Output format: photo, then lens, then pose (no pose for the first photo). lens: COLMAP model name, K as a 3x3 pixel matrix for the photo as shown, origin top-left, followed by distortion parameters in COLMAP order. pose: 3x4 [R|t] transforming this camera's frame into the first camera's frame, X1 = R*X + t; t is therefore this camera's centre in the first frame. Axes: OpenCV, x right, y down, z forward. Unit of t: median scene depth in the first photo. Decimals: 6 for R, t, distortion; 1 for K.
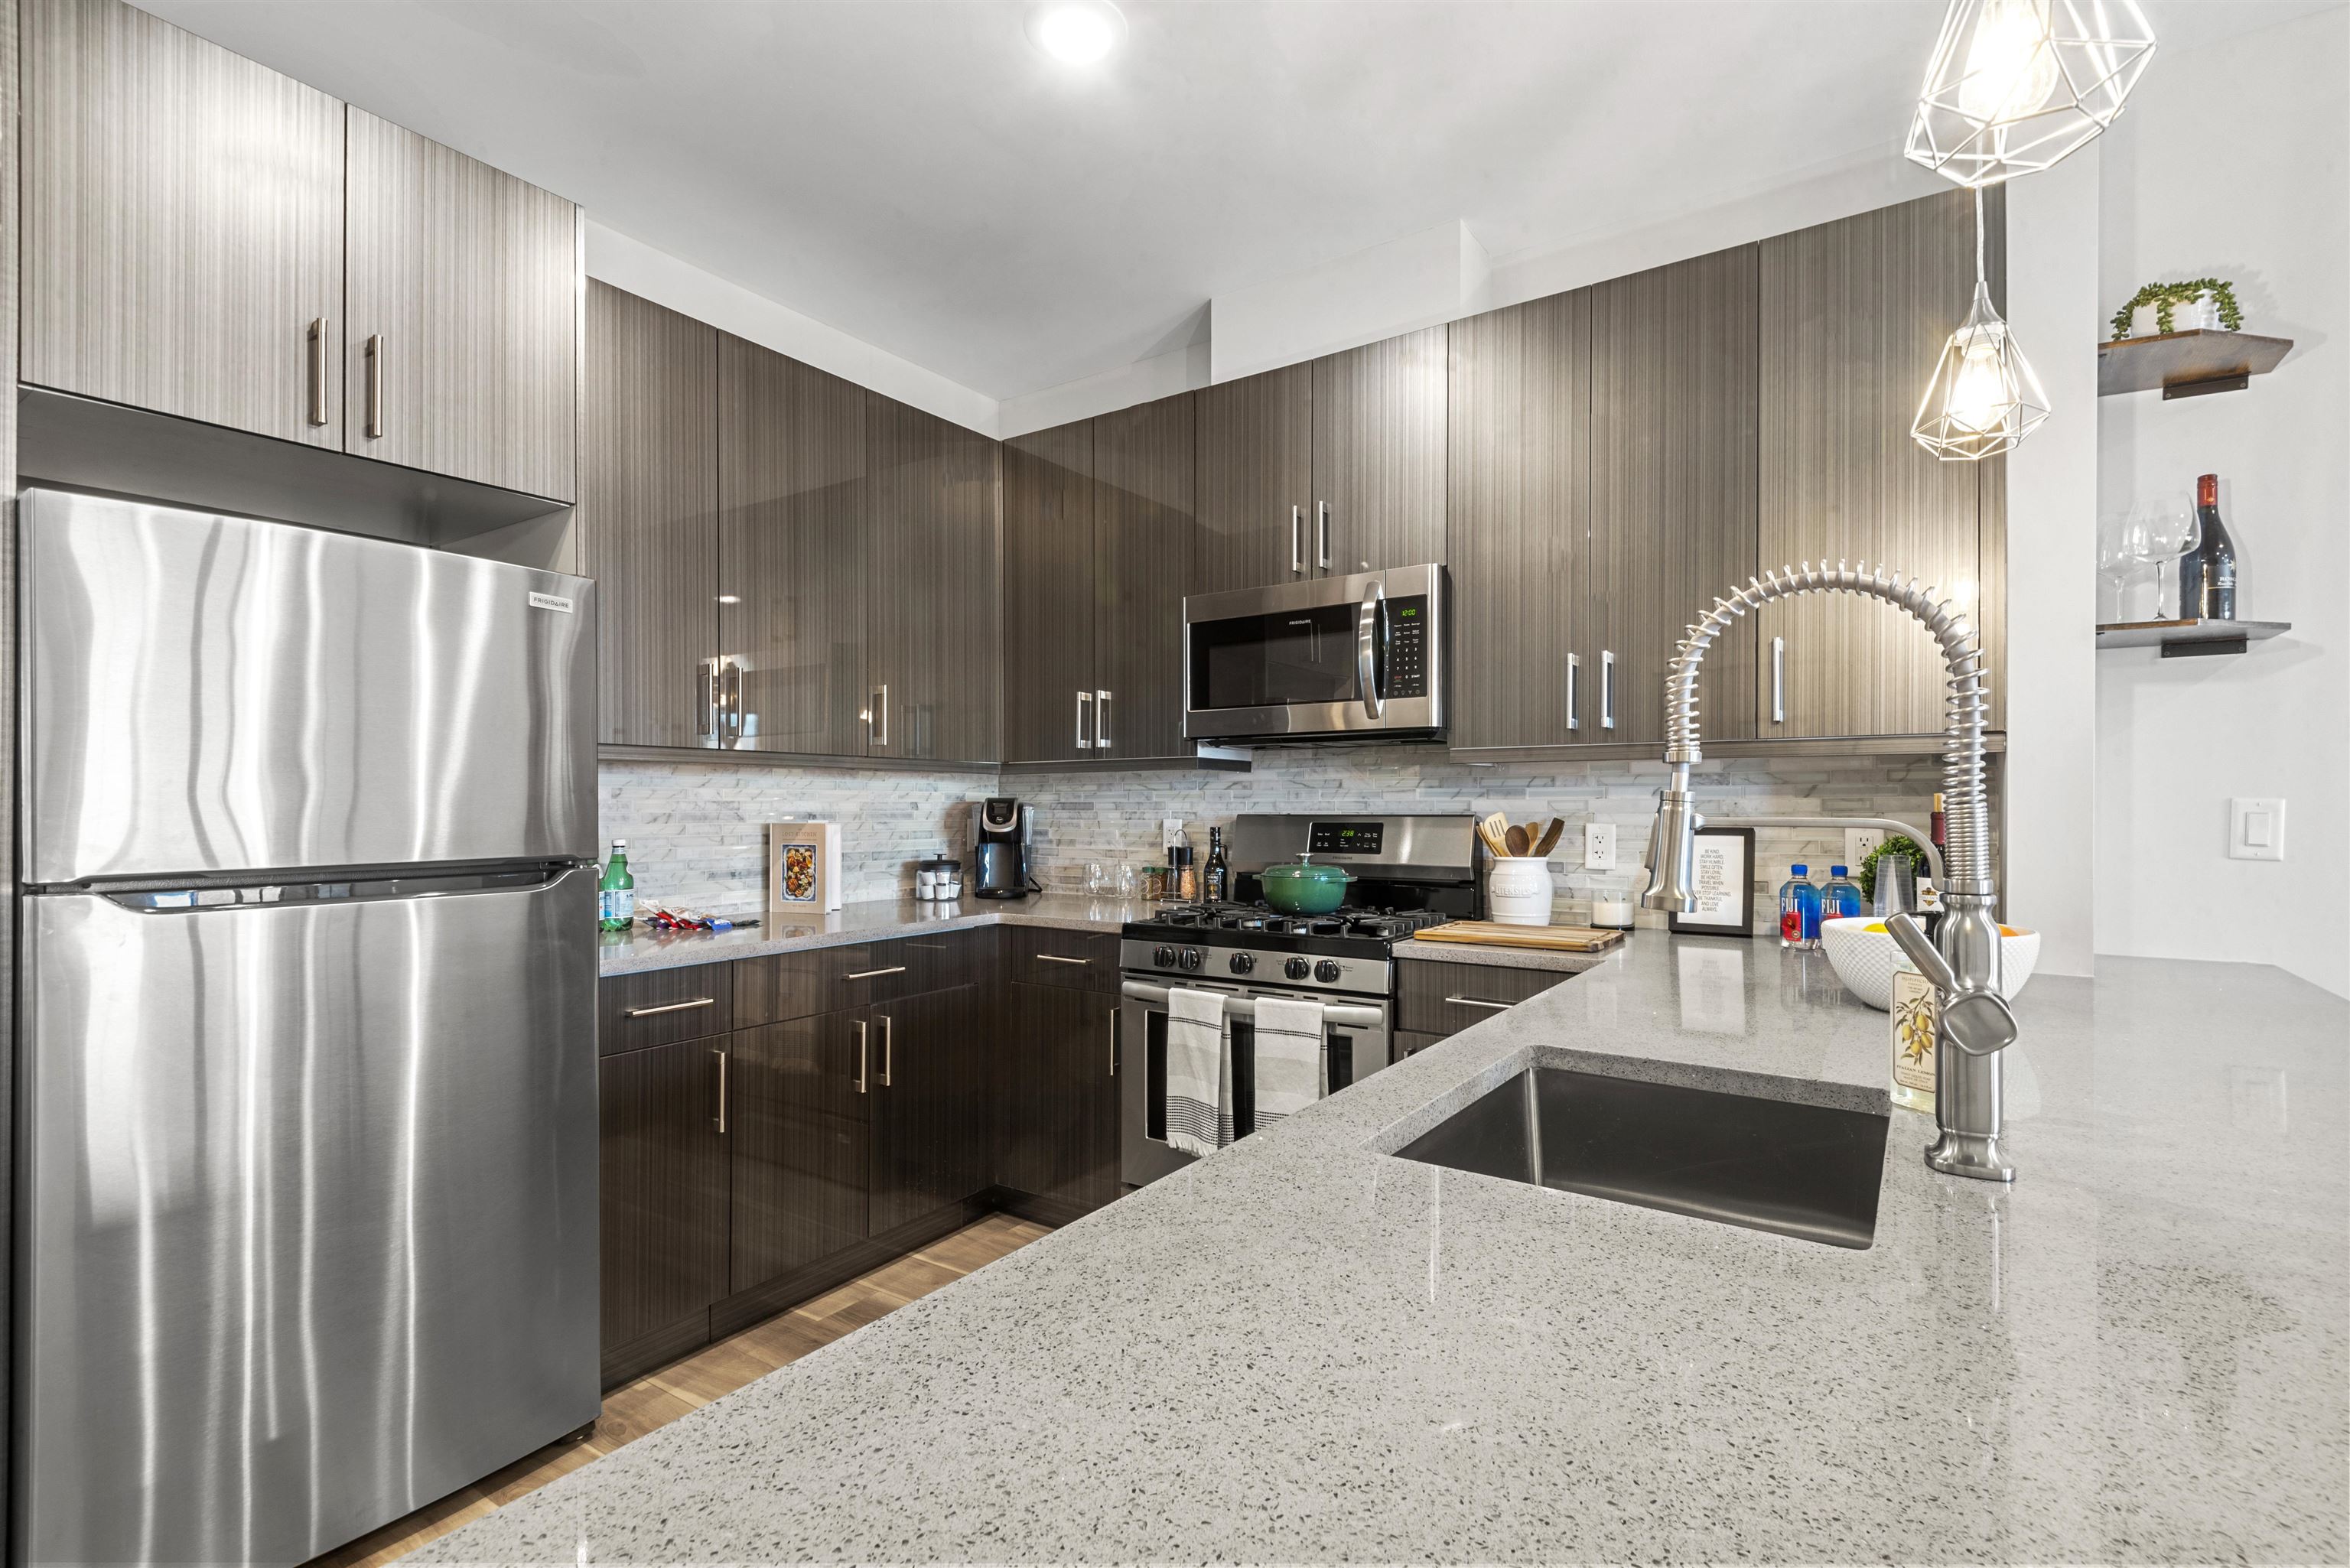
lens RADIAL K [[1074.0, 0, 1195.8], [0, 1074.0, 803.1], [0, 0, 1]] dist [0.040948, -0.023894]
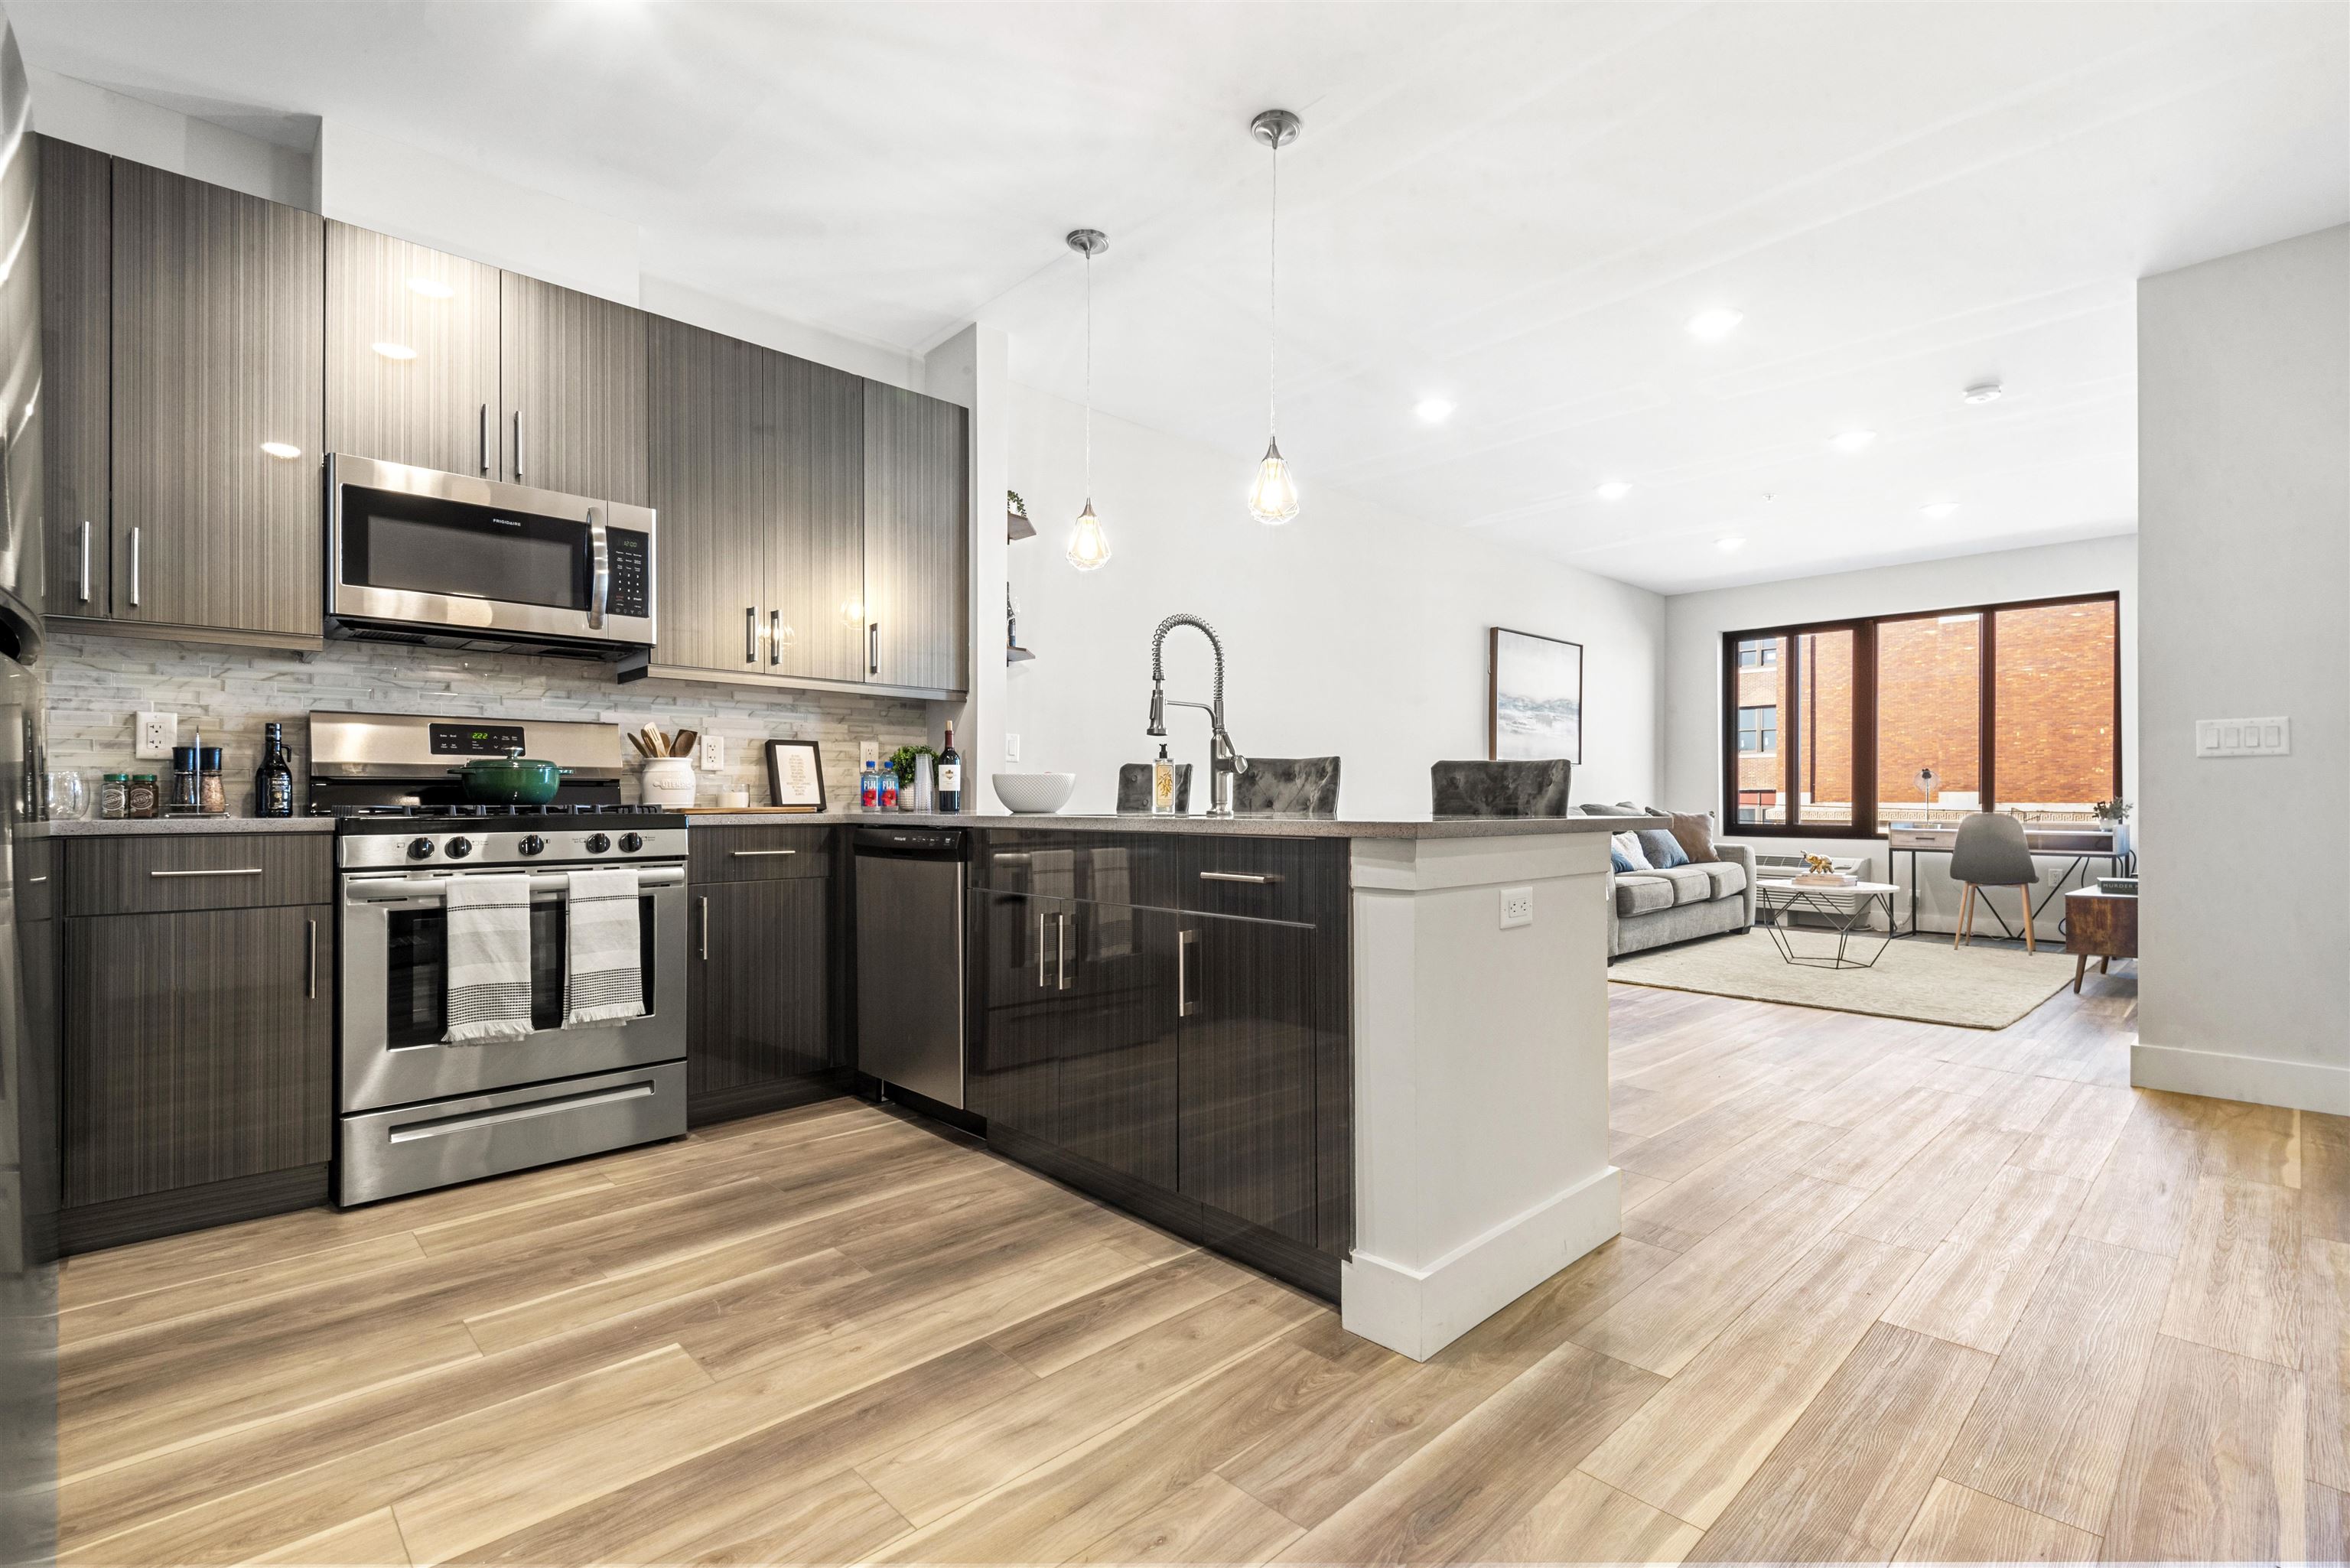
lens RADIAL K [[1074.0, 0, 1195.8], [0, 1074.0, 803.1], [0, 0, 1]] dist [0.040948, -0.023894]
pose [[0.210482, -0.000047, 0.977598, -0.809094], [-0.000216, 1.000000, 0.000094, 0.102778], [-0.977598, -0.000231, 0.210482, 0.143359]]
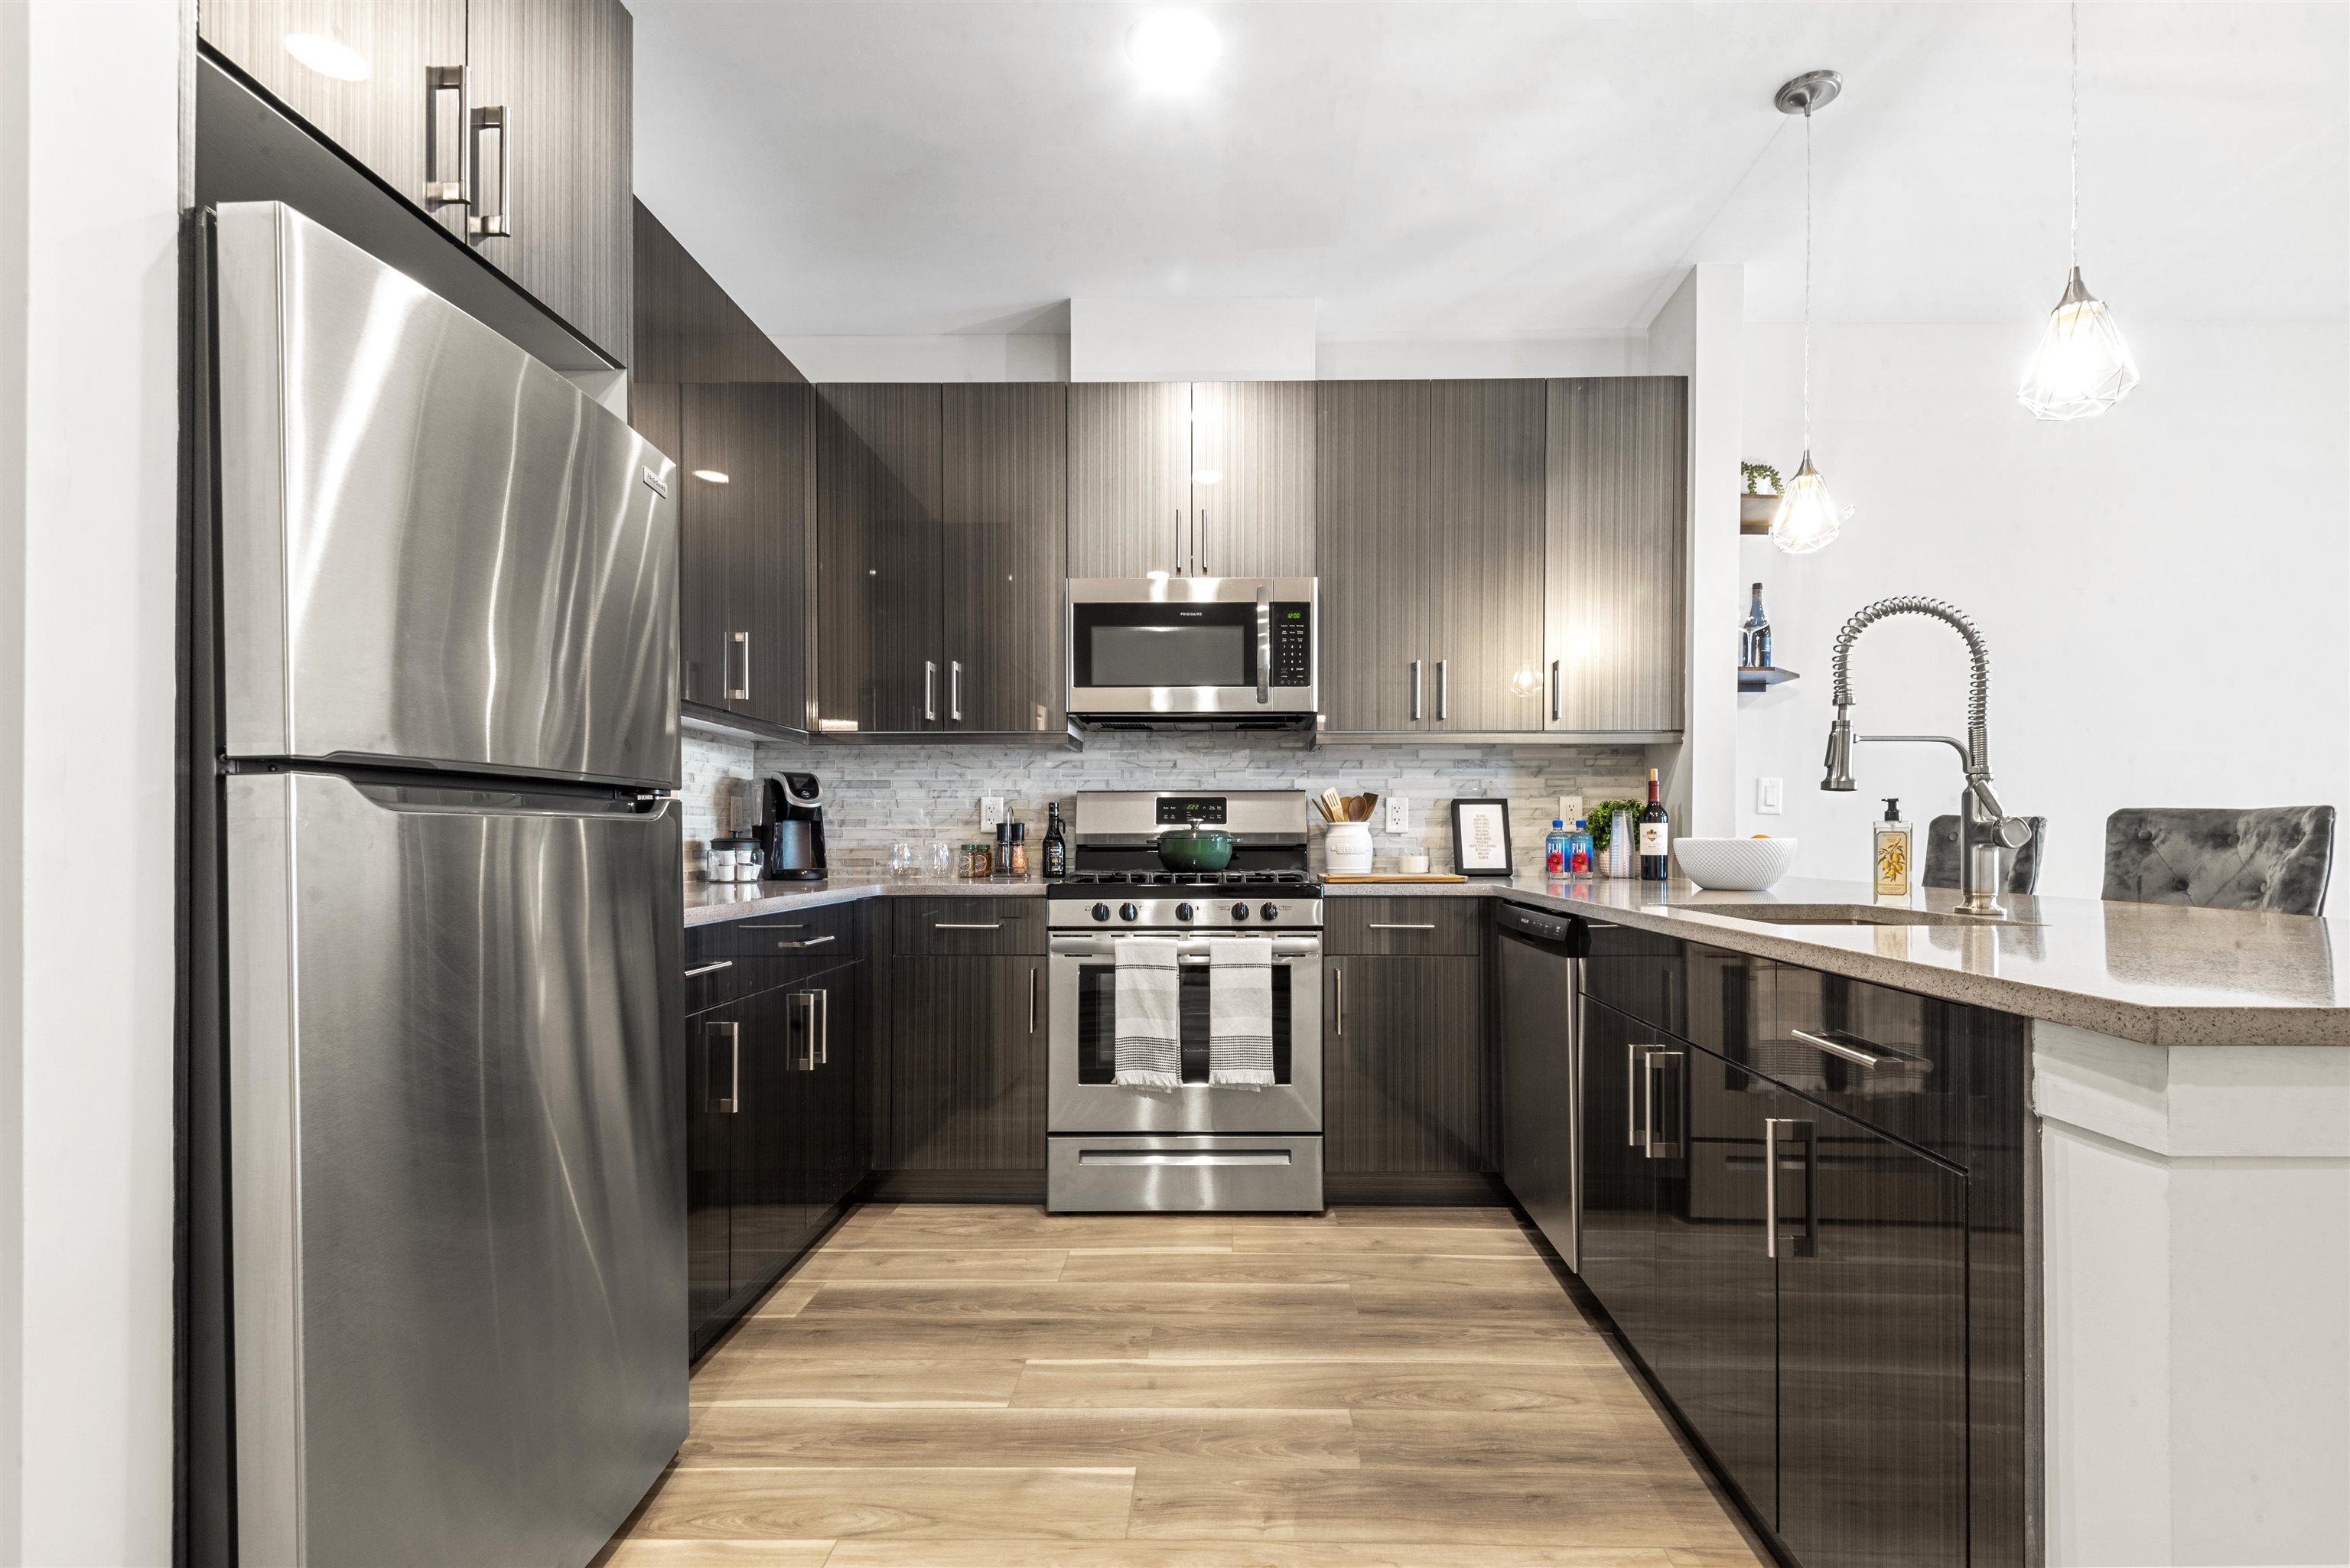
lens RADIAL K [[1080.0, 0, 1207.9], [0, 1080.0, 838.8], [0, 0, 1]] dist [0.038712, -0.024154]
pose [[0.841516, 0.000802, 0.540231, -0.518570], [-0.001333, 0.999999, 0.000592, 0.068937], [-0.540230, -0.001218, 0.841516, 0.038122]]
